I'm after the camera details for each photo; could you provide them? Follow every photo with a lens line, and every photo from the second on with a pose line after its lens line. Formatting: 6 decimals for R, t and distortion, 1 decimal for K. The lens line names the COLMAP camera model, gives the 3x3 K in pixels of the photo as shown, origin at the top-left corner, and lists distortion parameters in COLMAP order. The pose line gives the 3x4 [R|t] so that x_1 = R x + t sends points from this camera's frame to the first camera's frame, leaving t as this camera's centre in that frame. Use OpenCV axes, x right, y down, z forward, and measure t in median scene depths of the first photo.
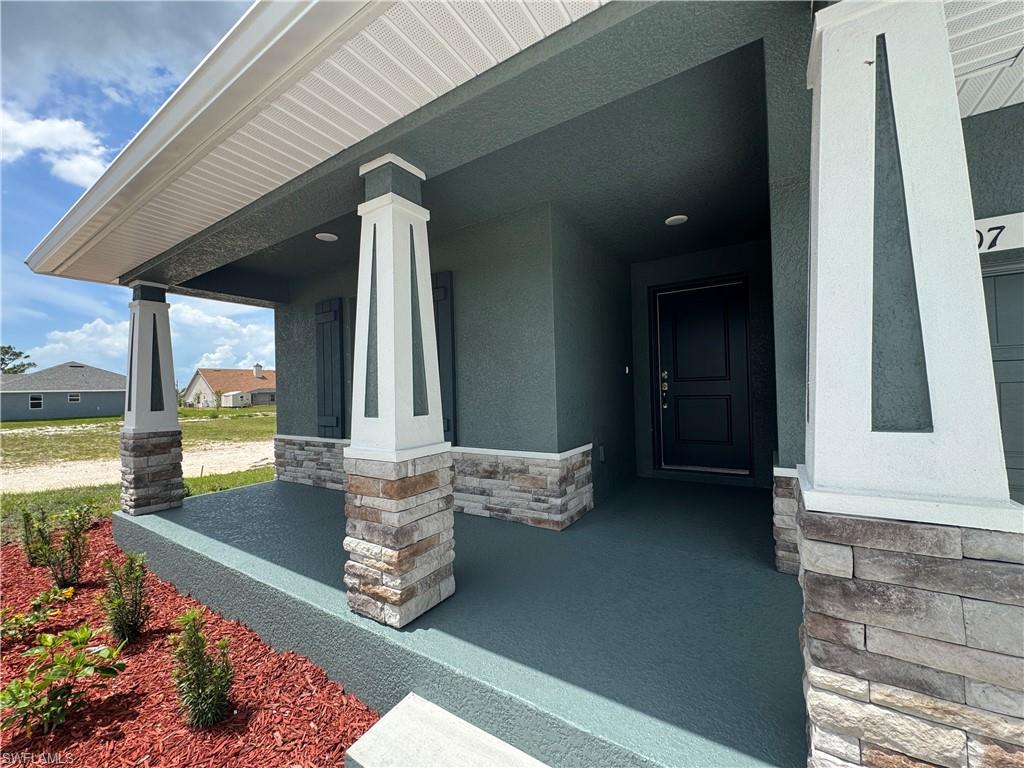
lens RADIAL K [[411.7, 0, 512.0], [0, 411.7, 384.0], [0, 0, 1]] dist [-0.003722, -0.000231]
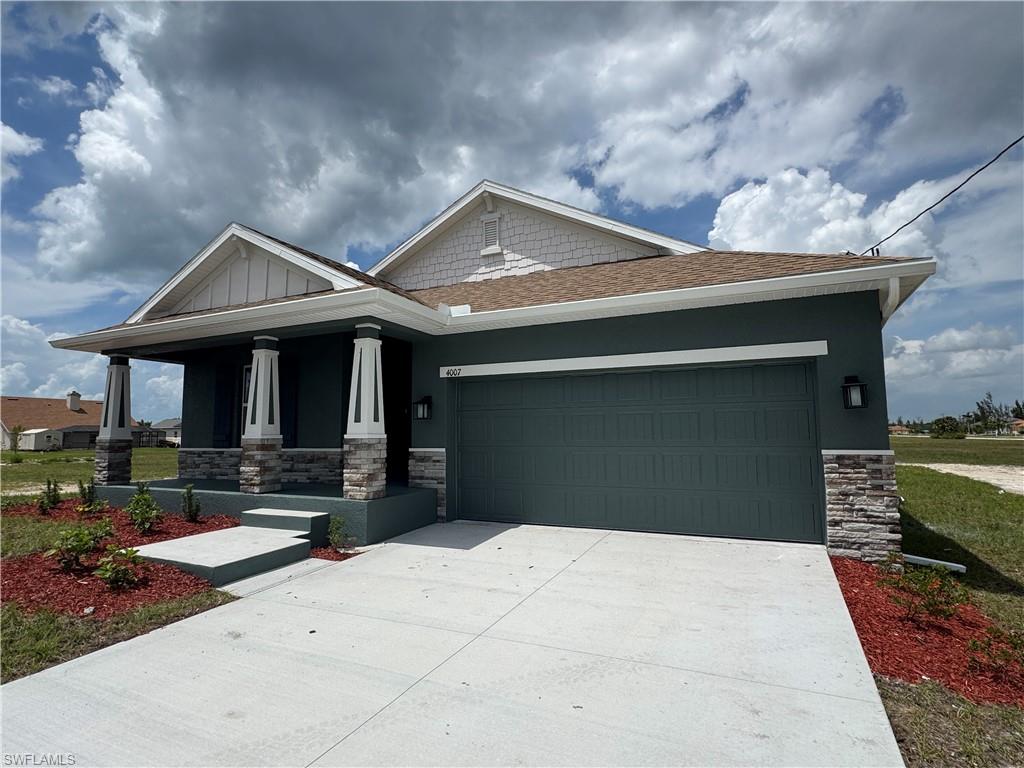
lens RADIAL K [[559.9, 0, 512.0], [0, 559.9, 384.0], [0, 0, 1]] dist [-0.001630, -0.000544]
pose [[0.991517, 0.031413, 0.126126, 0.618541], [-0.021143, 0.996412, -0.081951, 0.052337], [-0.128248, 0.078589, 0.988623, -2.032384]]
